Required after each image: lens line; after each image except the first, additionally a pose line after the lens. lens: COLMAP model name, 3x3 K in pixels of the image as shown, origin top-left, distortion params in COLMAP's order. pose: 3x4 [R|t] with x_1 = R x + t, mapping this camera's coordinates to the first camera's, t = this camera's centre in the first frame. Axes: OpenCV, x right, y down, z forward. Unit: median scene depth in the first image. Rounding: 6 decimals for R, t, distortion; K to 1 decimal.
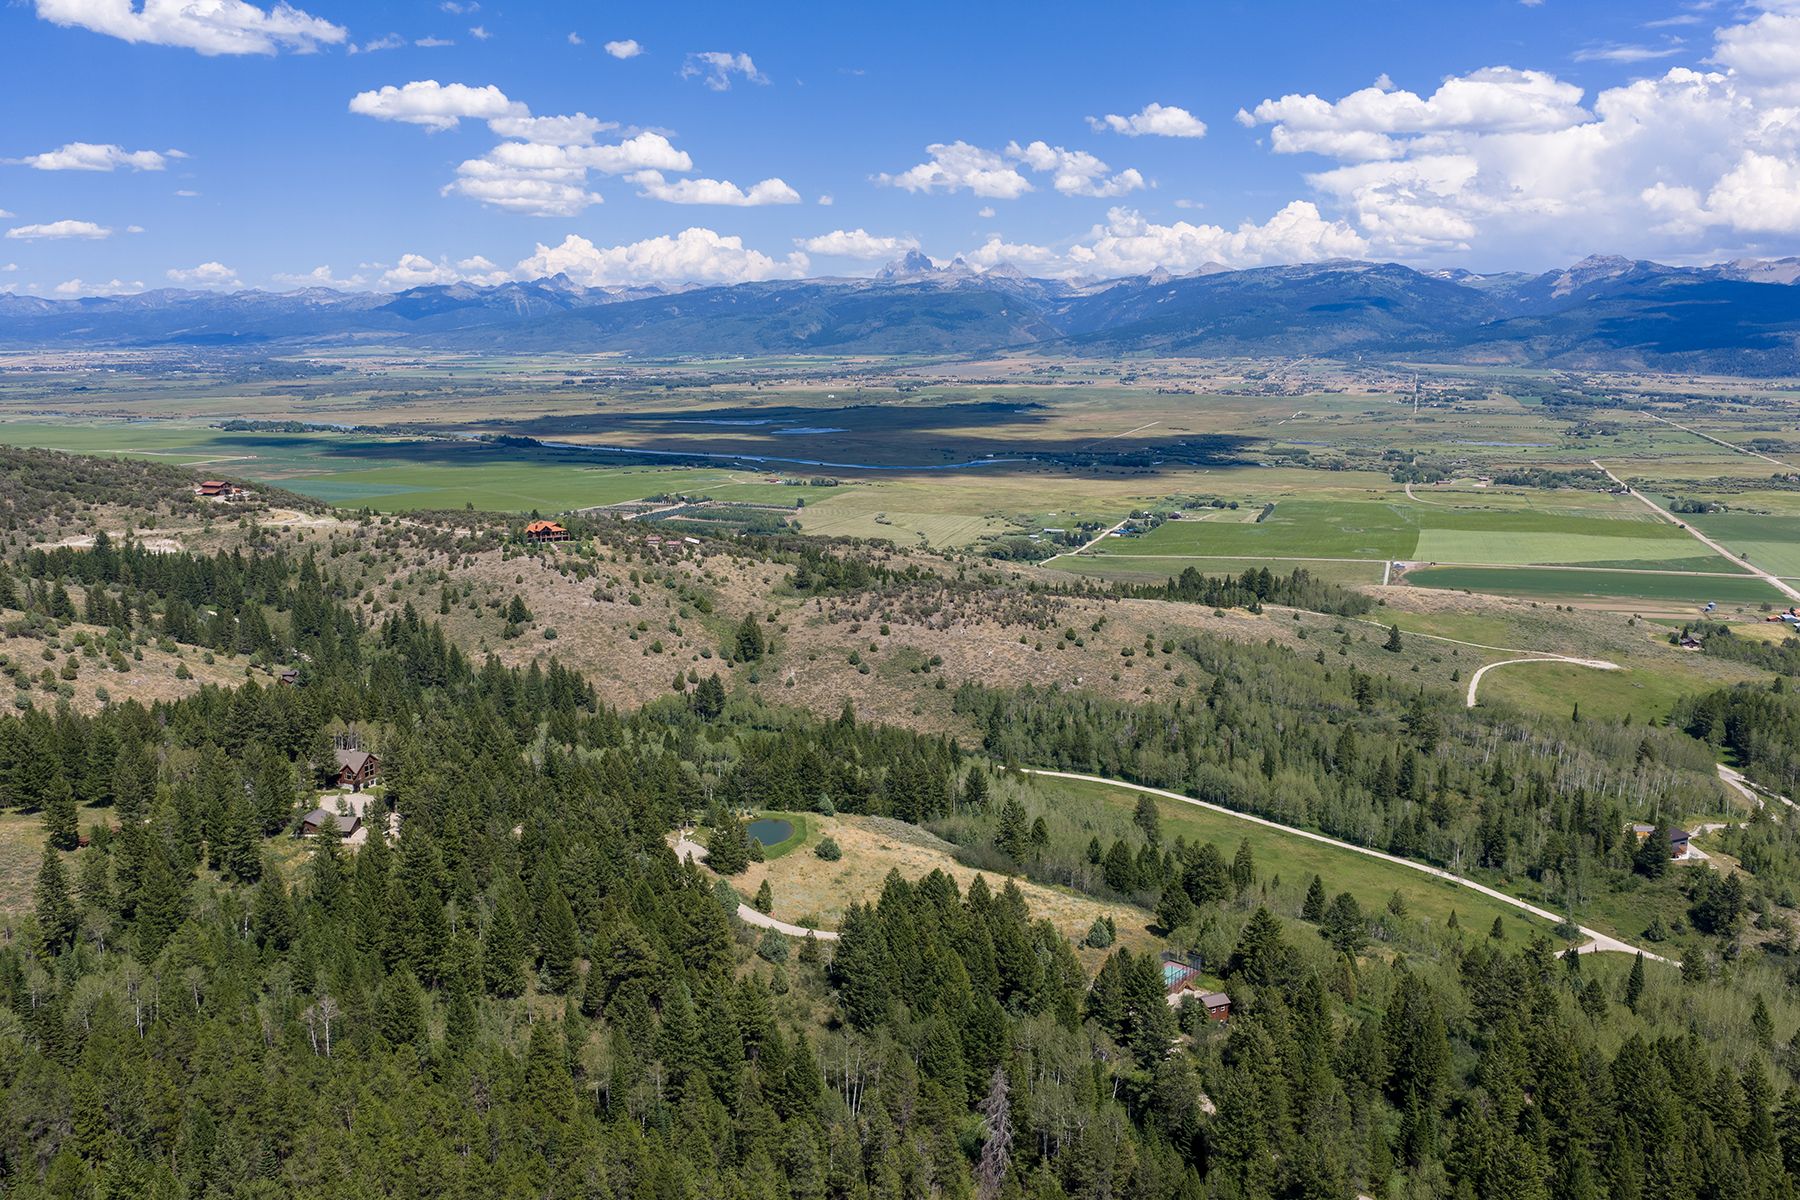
lens RADIAL K [[1498.0, 0, 900.0], [0, 1498.0, 600.0], [0, 0, 1]] dist [0.014300, -0.038608]
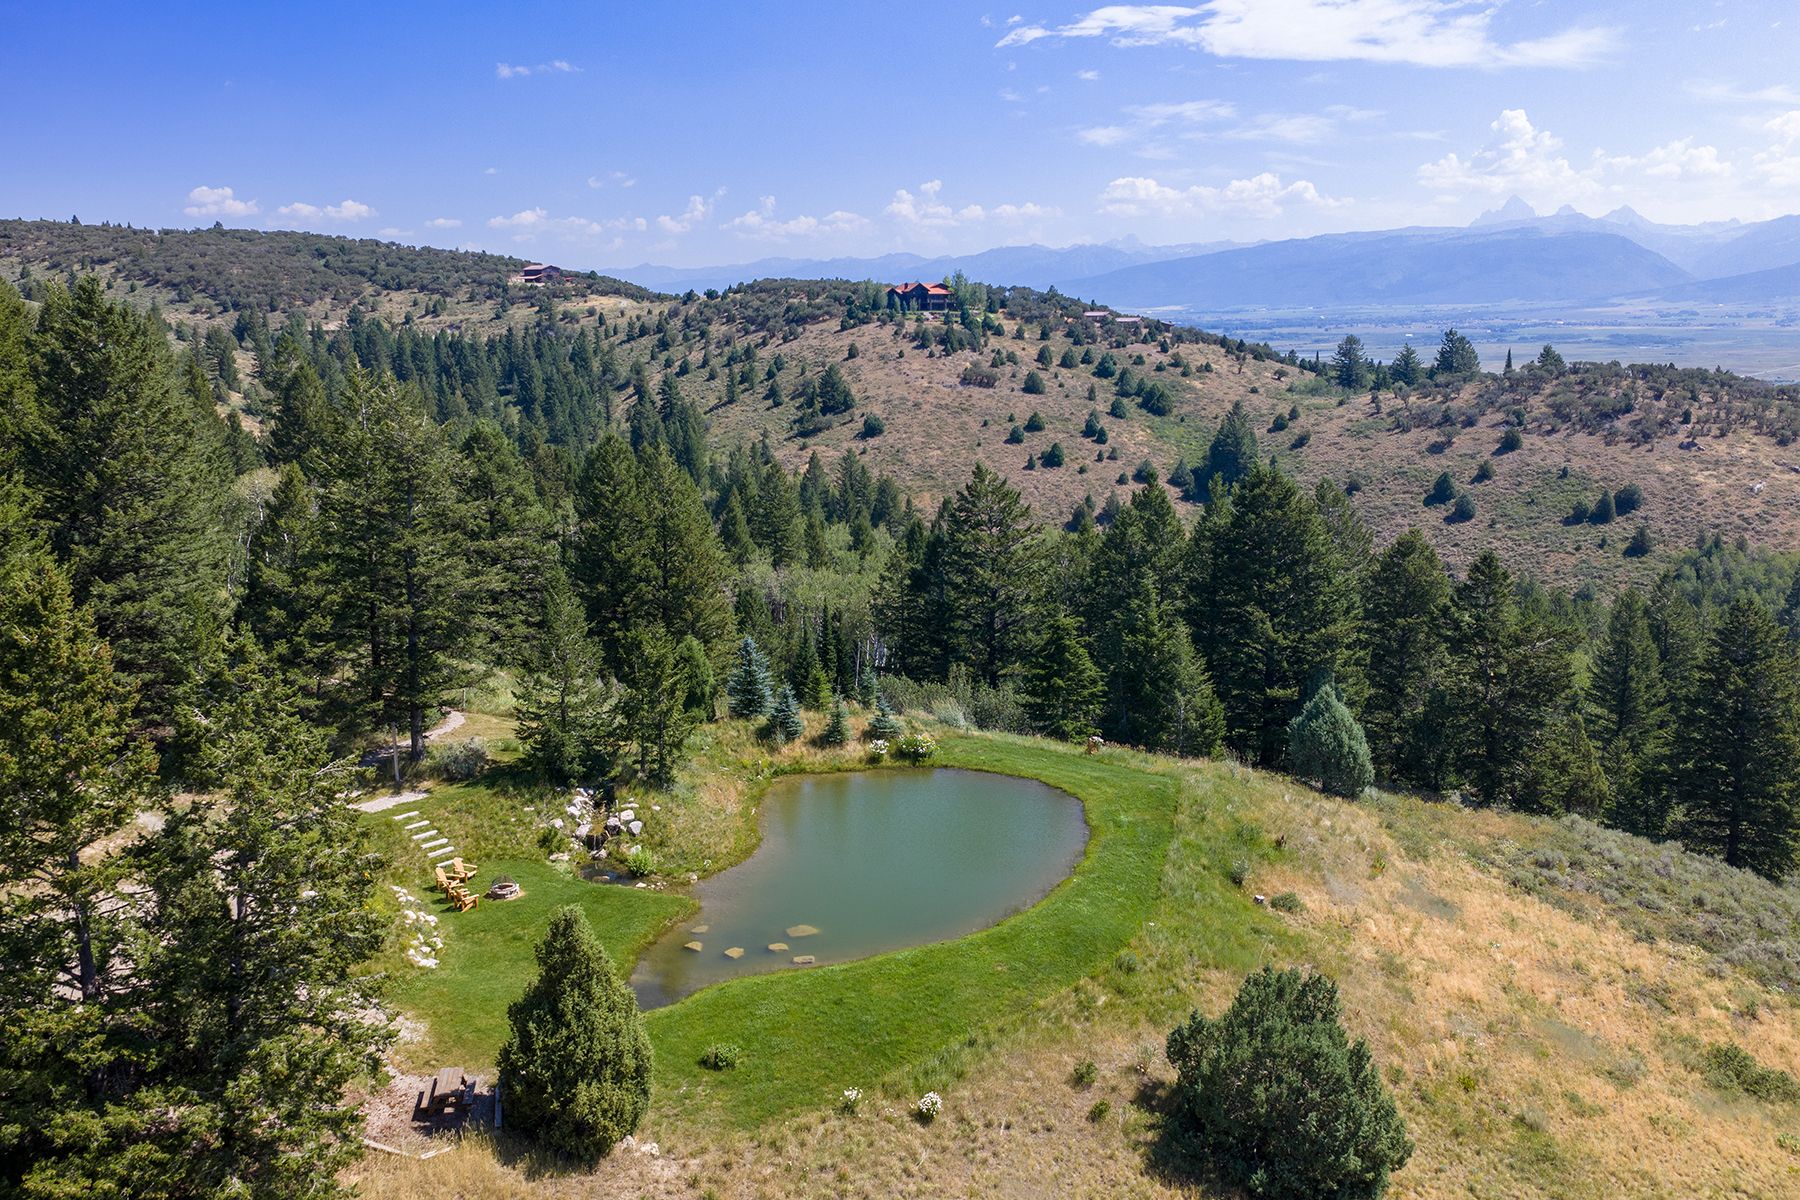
lens RADIAL K [[1498.0, 0, 900.0], [0, 1498.0, 600.0], [0, 0, 1]] dist [0.014300, -0.038608]
pose [[0.933069, 0.059118, -0.354805, -0.019299], [-0.051578, 0.998198, 0.030682, 0.067323], [0.355979, -0.010329, 0.934437, 0.464030]]
